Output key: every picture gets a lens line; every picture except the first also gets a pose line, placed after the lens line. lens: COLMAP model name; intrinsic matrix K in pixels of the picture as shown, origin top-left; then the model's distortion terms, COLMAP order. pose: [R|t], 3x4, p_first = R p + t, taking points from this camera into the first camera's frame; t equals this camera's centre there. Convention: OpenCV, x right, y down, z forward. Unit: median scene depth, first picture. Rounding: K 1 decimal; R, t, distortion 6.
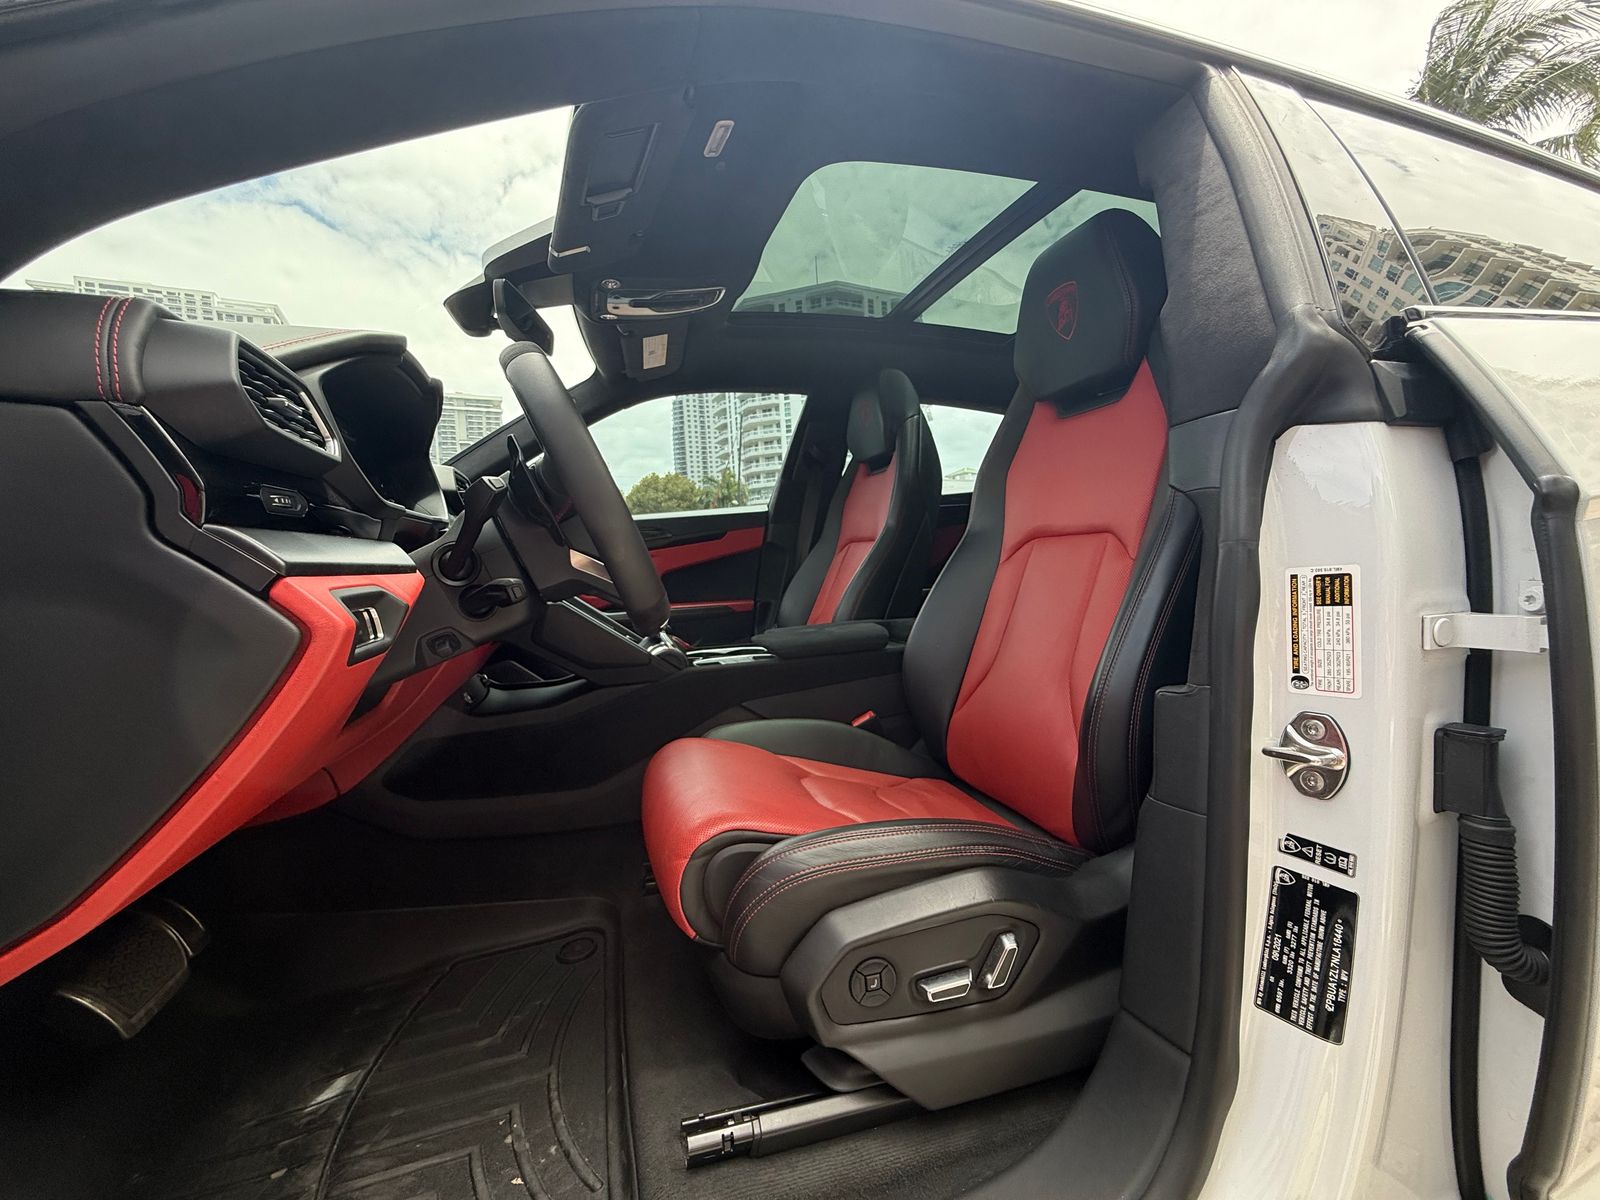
lens RADIAL K [[645.5, 0, 802.3], [0, 645.5, 598.5], [0, 0, 1]] dist [0.002573, -0.000212]
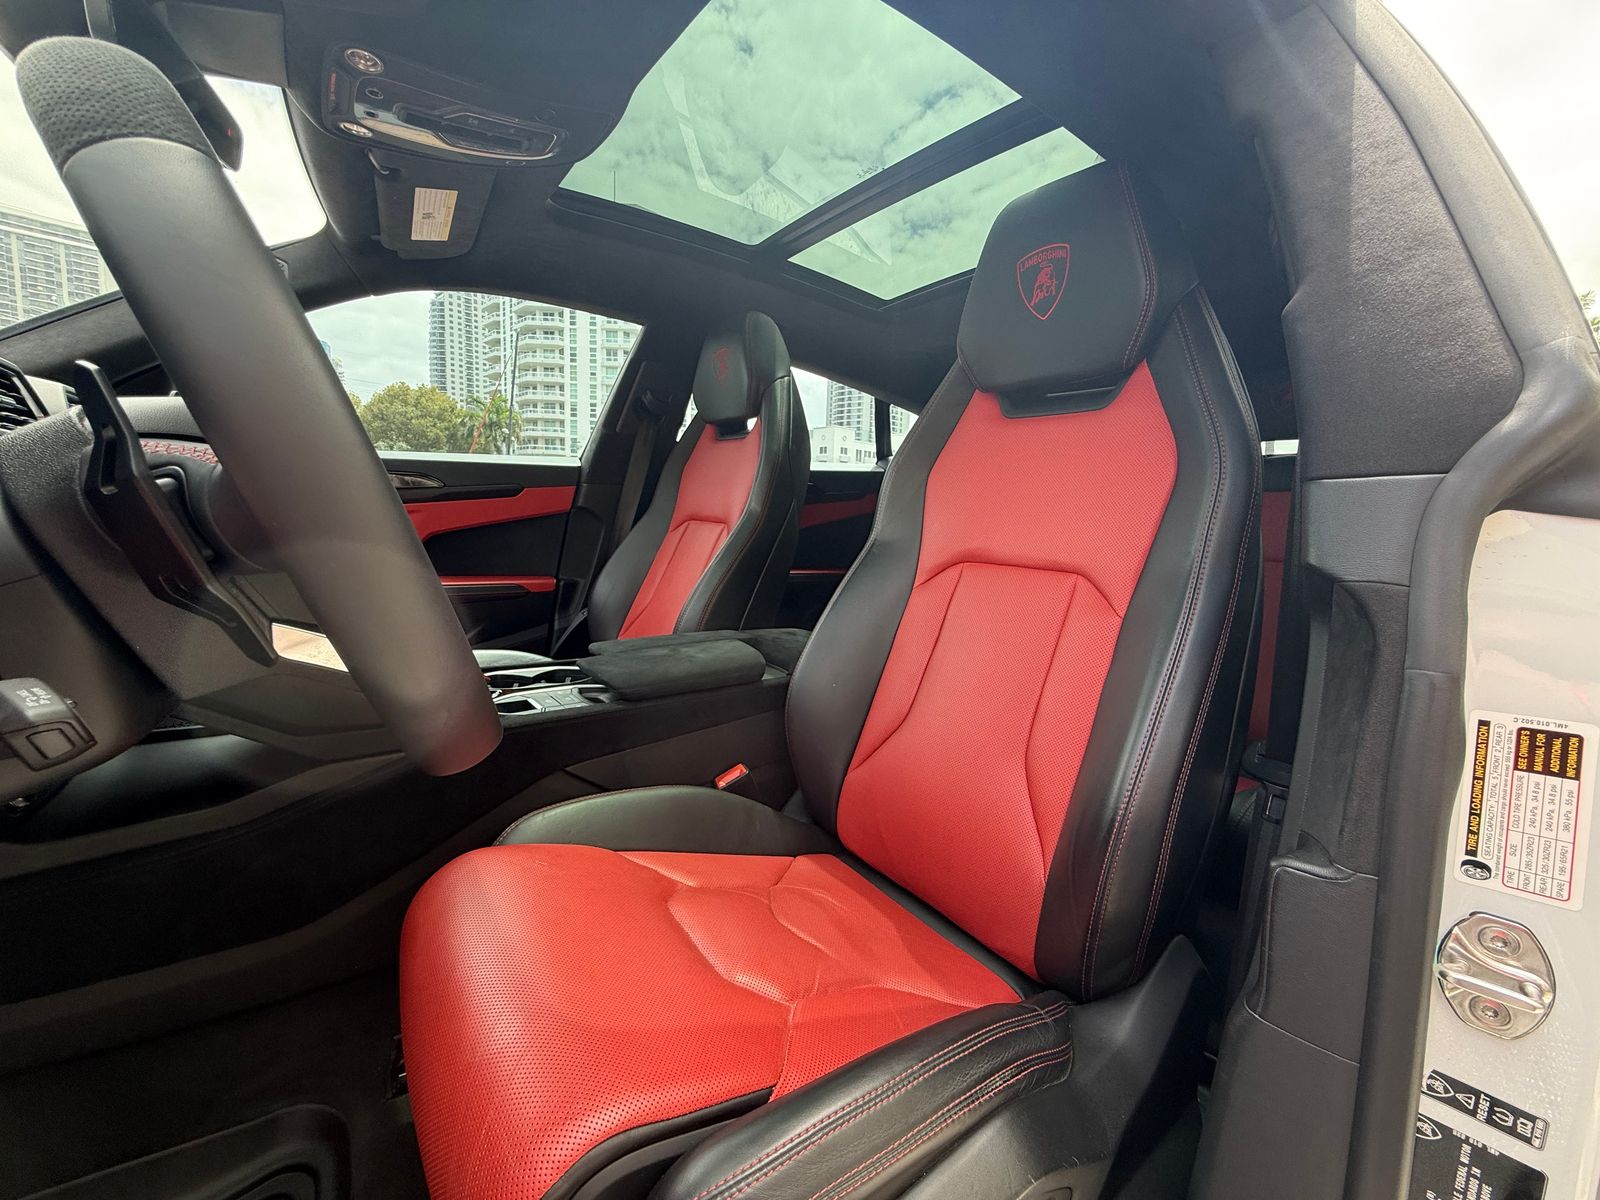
lens RADIAL K [[645.5, 0, 803.5], [0, 645.5, 600.8], [0, 0, 1]] dist [0.002573, -0.000212]
pose [[0.942054, 0.050342, 0.331661, -0.086293], [-0.074922, 0.995276, 0.061738, -0.070818], [-0.326986, -0.083009, 0.941376, 0.266427]]
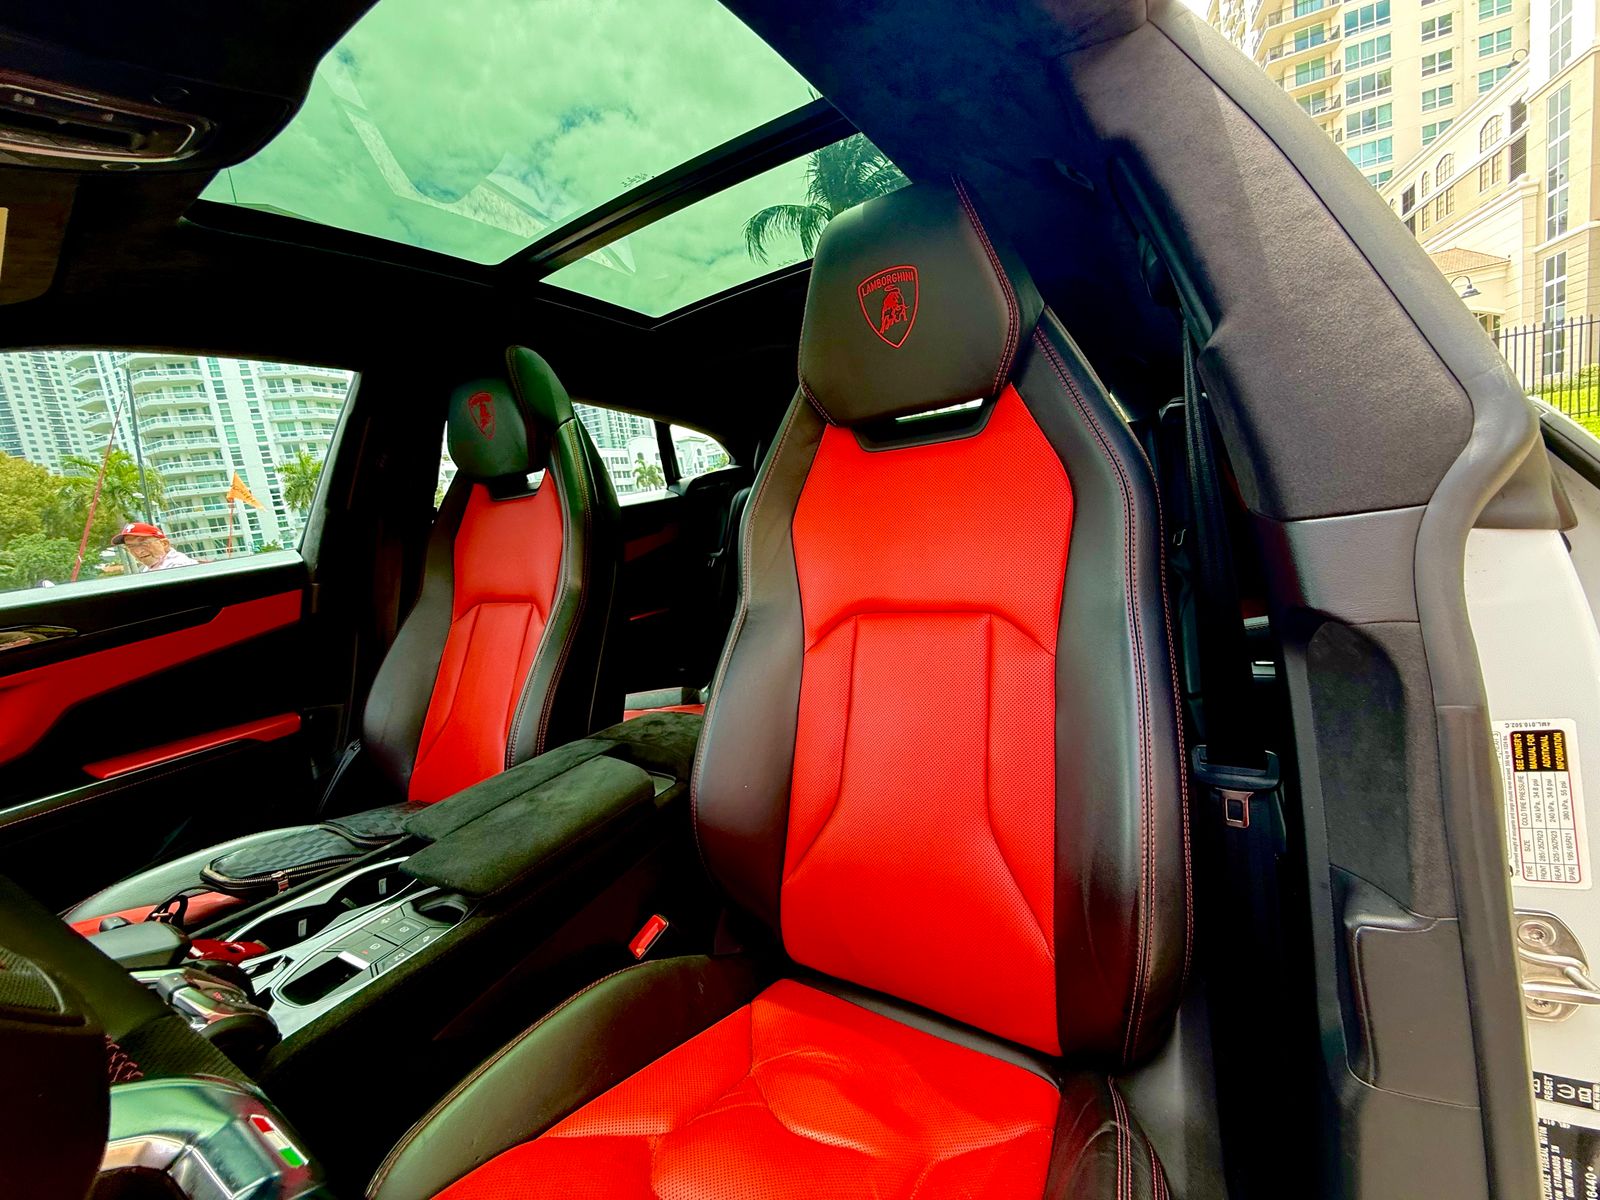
lens RADIAL K [[645.5, 0, 807.4], [0, 645.5, 601.3], [0, 0, 1]] dist [0.002573, -0.000212]
pose [[0.768676, -0.136423, 0.624921, -0.125812], [0.117339, 0.990486, 0.071895, -0.149441], [-0.628784, 0.018064, 0.777371, 0.414079]]
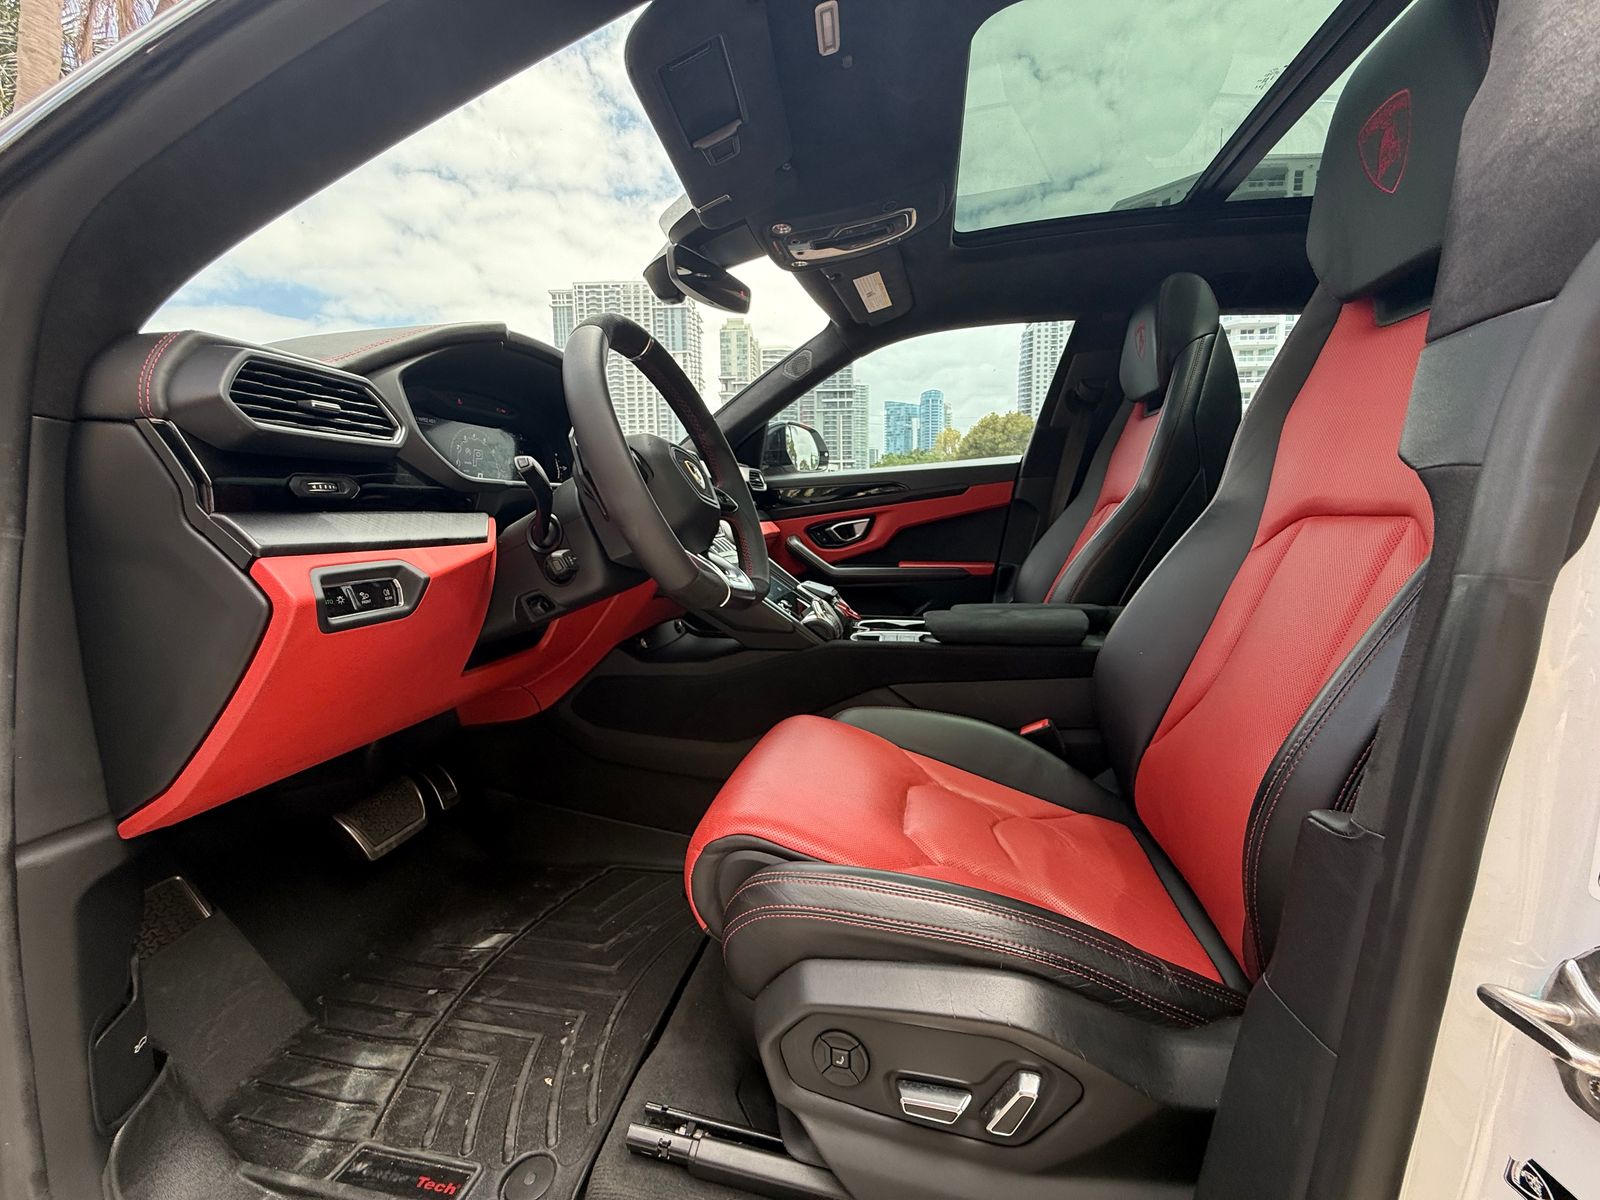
lens RADIAL K [[645.5, 0, 796.0], [0, 645.5, 599.9], [0, 0, 1]] dist [0.002573, -0.000212]
pose [[0.872422, 0.098193, -0.478789, 0.202258], [-0.055253, 0.993145, 0.103002, -0.042379], [0.485621, -0.063406, 0.871867, 0.135908]]
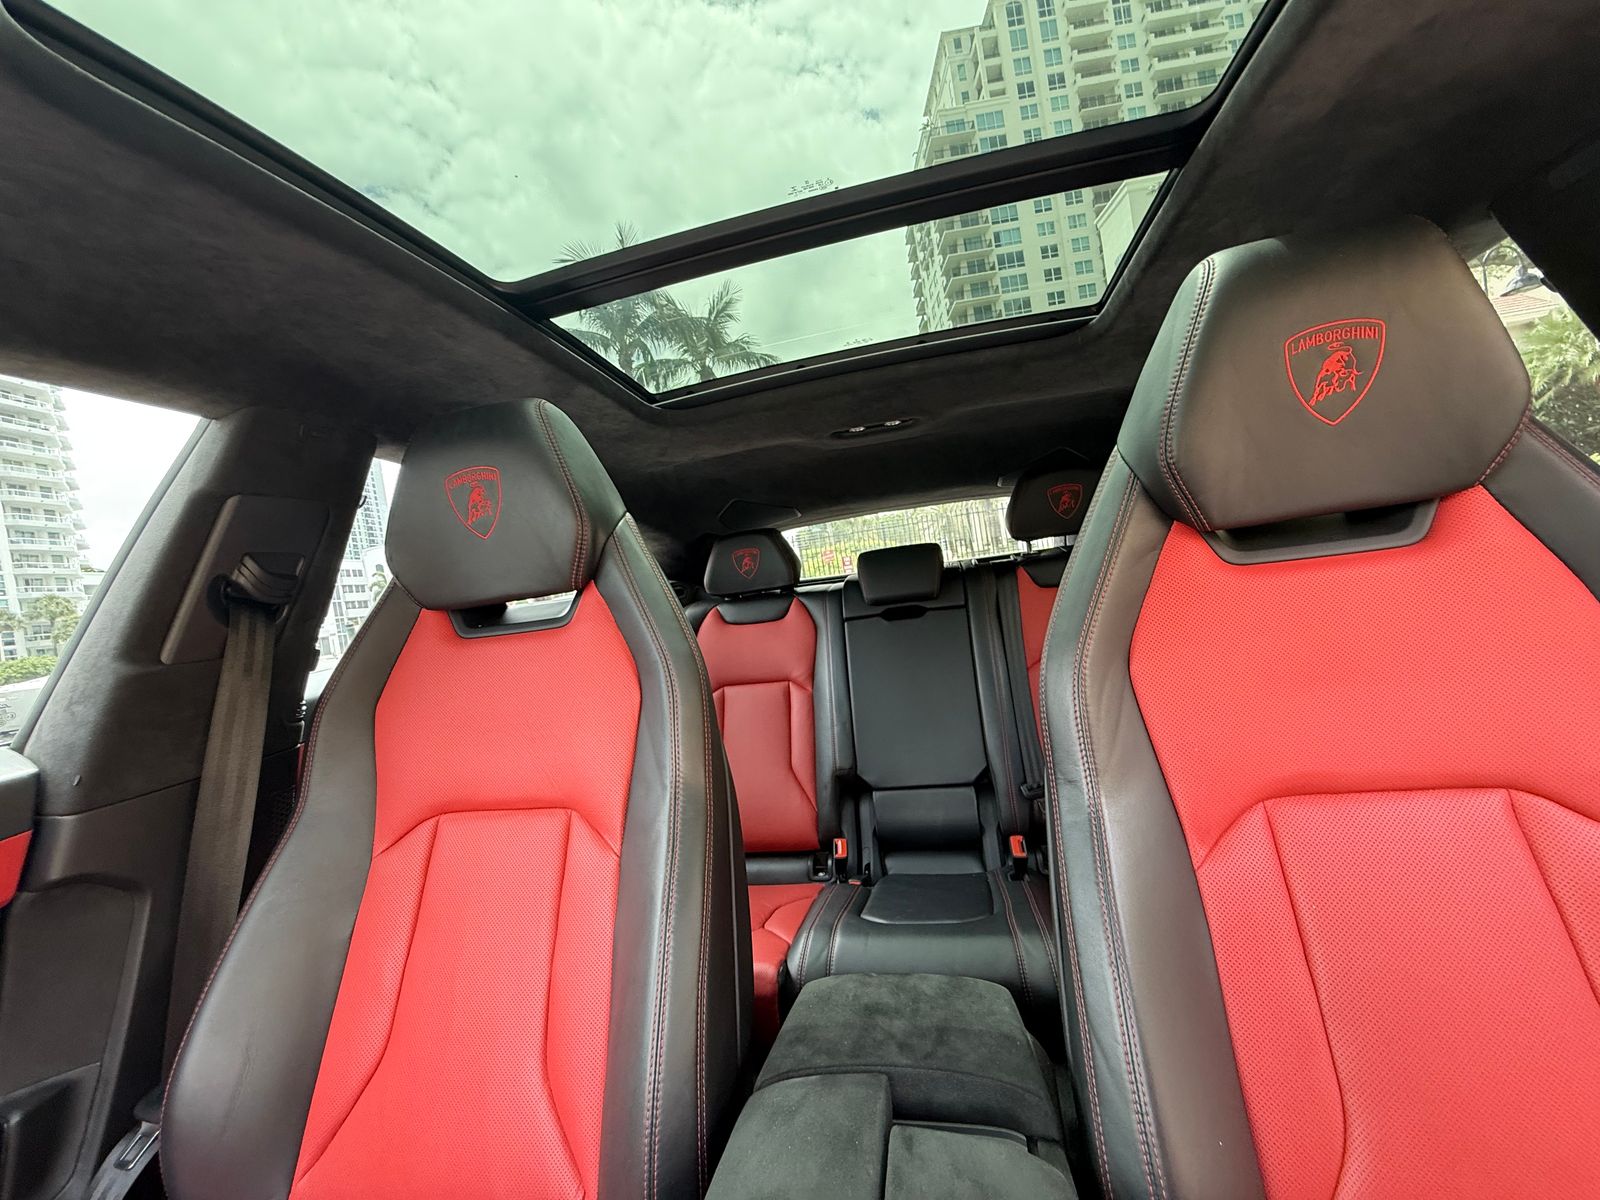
lens RADIAL K [[645.5, 0, 791.1], [0, 645.5, 602.9], [0, 0, 1]] dist [0.002573, -0.000212]
pose [[0.520617, -0.029405, 0.853284, -0.213711], [0.147388, 0.987498, -0.055896, -0.247337], [-0.840972, 0.154865, 0.518443, 0.930692]]
